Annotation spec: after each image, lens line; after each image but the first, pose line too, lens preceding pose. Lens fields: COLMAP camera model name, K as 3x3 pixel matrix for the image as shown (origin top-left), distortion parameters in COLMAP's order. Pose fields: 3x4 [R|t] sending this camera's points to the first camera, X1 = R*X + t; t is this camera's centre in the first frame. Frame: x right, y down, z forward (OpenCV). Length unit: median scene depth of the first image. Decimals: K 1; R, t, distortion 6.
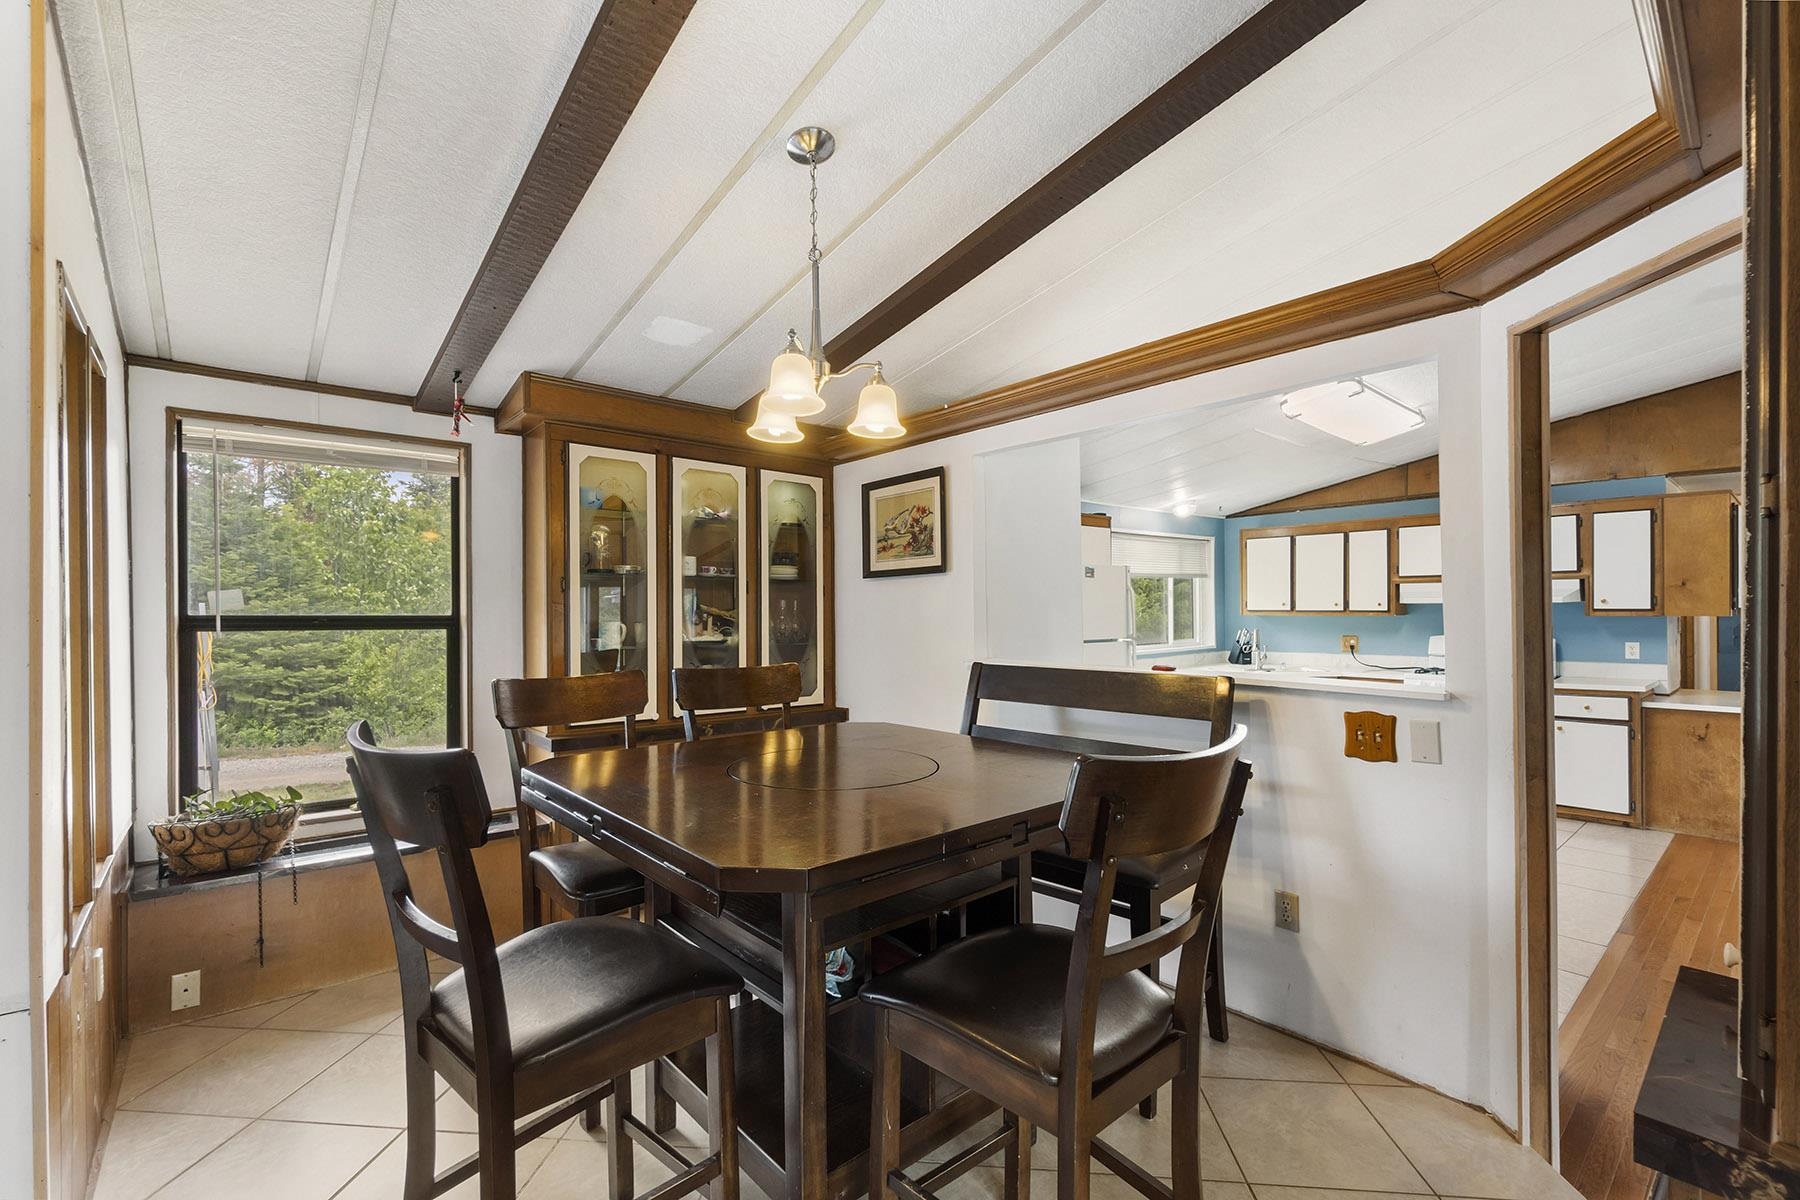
lens RADIAL K [[780.9, 0, 898.8], [0, 780.9, 610.7], [0, 0, 1]] dist [-0.013274, -0.000058]
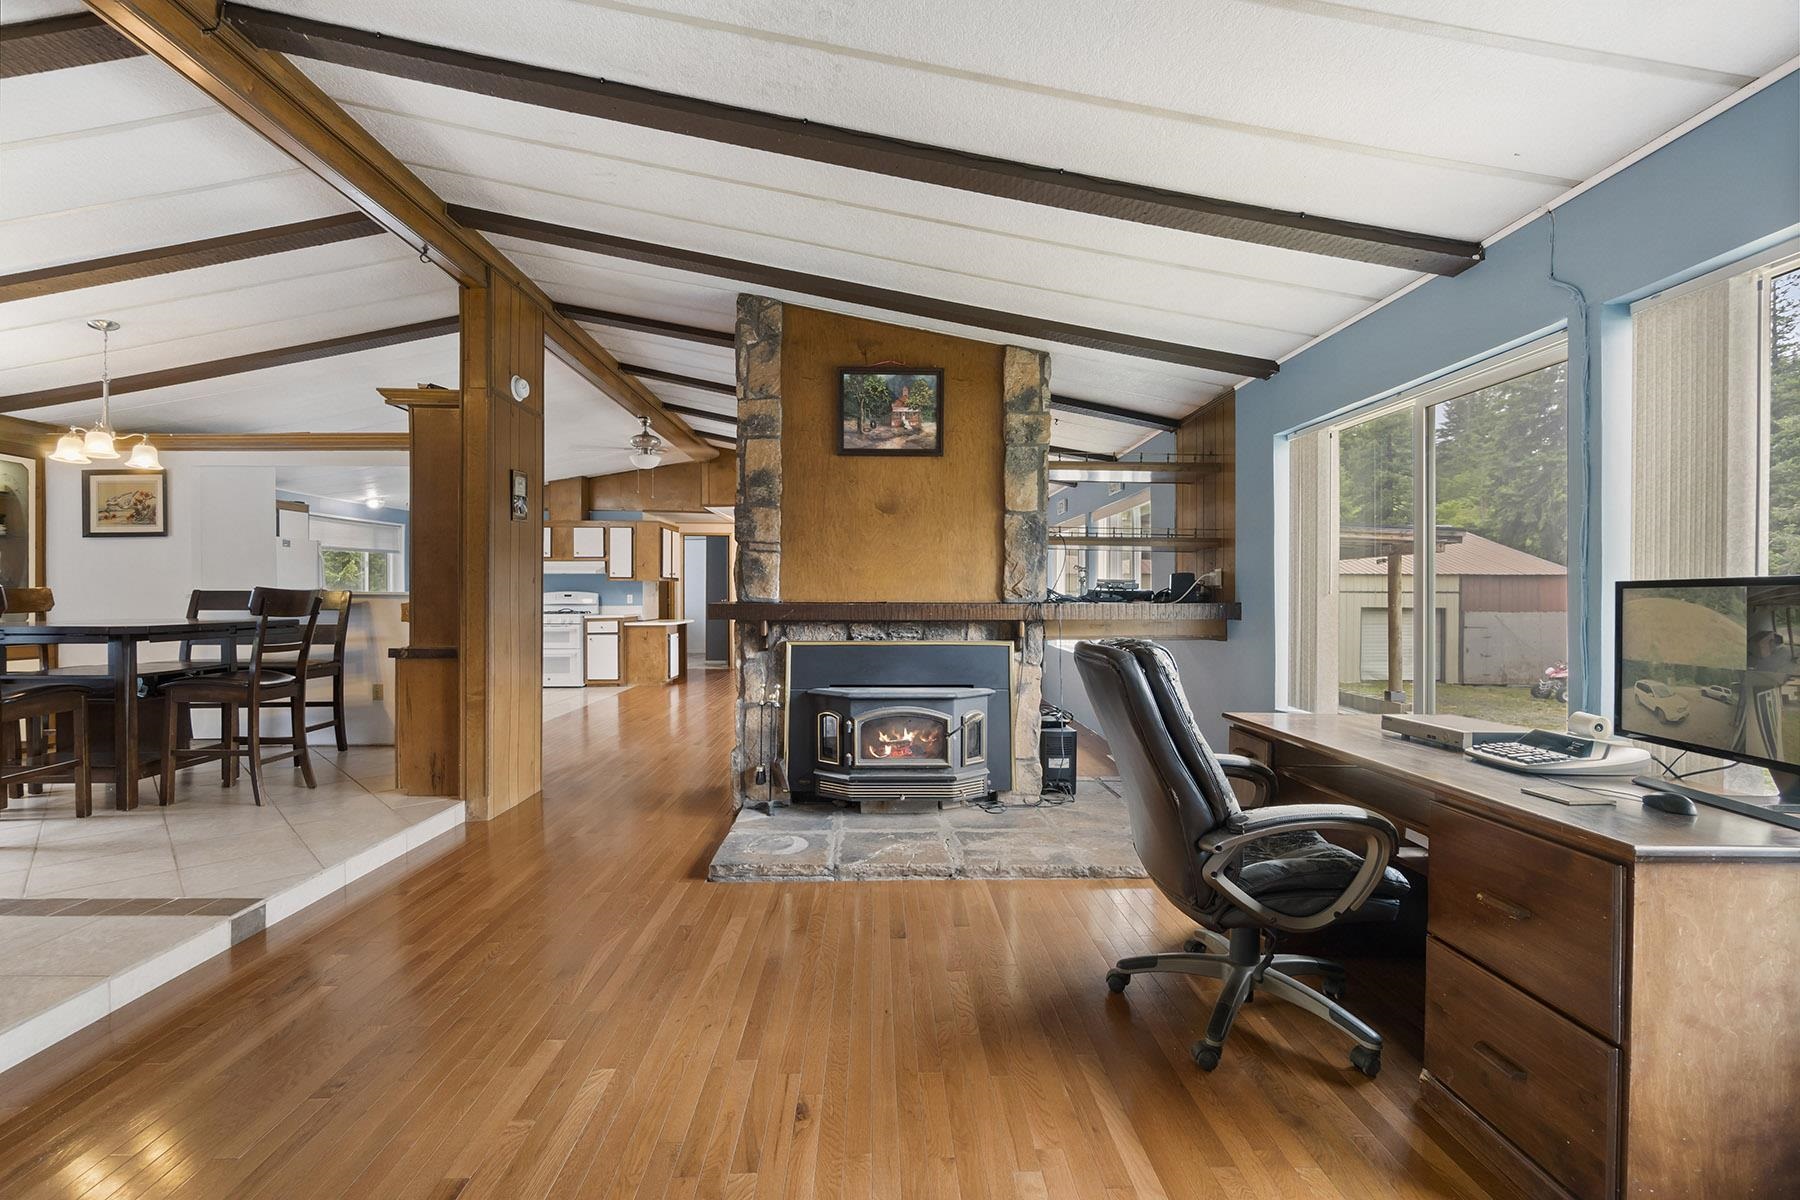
lens RADIAL K [[780.9, 0, 894.0], [0, 780.9, 599.8], [0, 0, 1]] dist [-0.013274, -0.000058]
pose [[0.642688, 0.002270, 0.766125, -0.166207], [-0.004889, 0.999987, 0.001138, 0.060872], [-0.766113, -0.004477, 0.642691, -0.985157]]
